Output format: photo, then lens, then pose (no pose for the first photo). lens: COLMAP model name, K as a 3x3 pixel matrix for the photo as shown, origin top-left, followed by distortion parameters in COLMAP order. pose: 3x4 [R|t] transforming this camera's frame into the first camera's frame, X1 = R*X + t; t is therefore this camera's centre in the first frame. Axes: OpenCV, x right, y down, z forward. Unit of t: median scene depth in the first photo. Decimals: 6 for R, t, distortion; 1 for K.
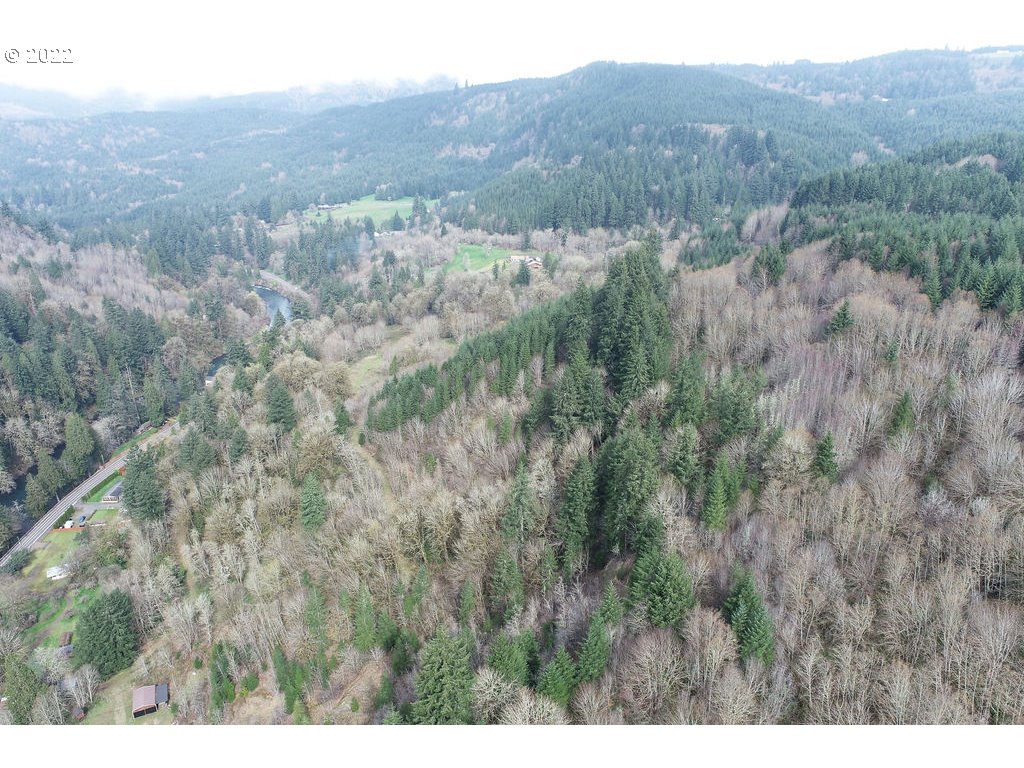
lens RADIAL K [[689.7, 0, 512.0], [0, 689.7, 384.0], [0, 0, 1]] dist [-0.008171, 0.003946]
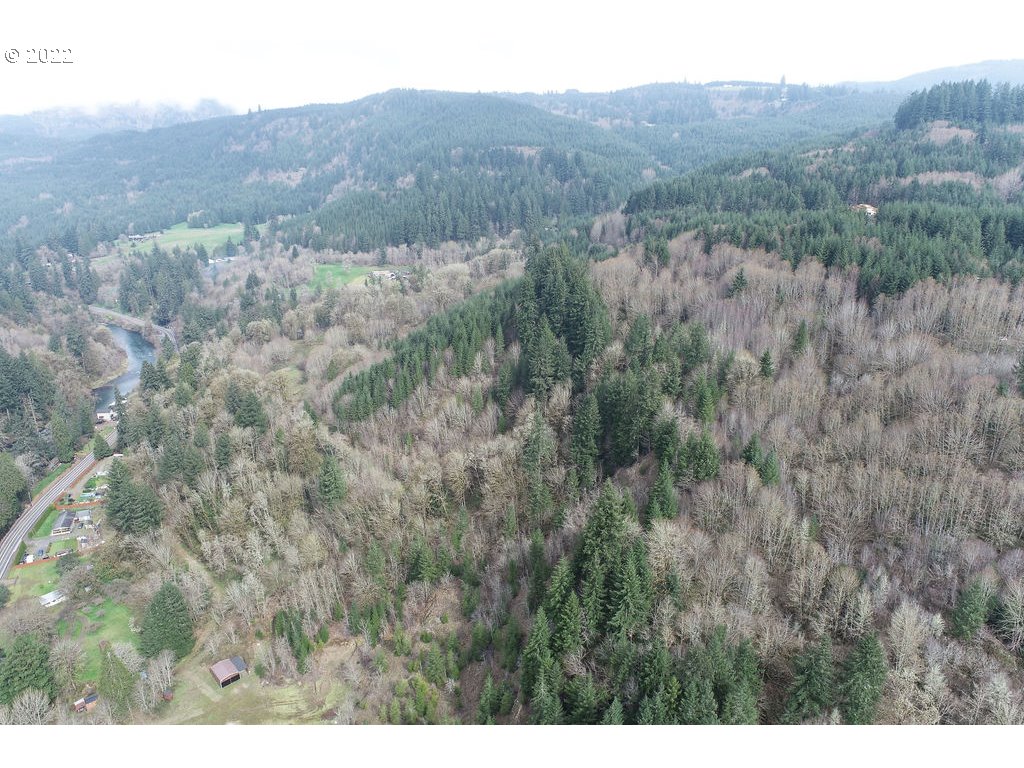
lens RADIAL K [[691.3, 0, 512.0], [0, 691.3, 384.0], [0, 0, 1]] dist [-0.006135, 0.001724]
pose [[0.951311, -0.107005, 0.289064, -0.100750], [0.116187, 0.993118, -0.014742, 0.020970], [-0.285497, 0.047610, 0.957196, -0.053126]]
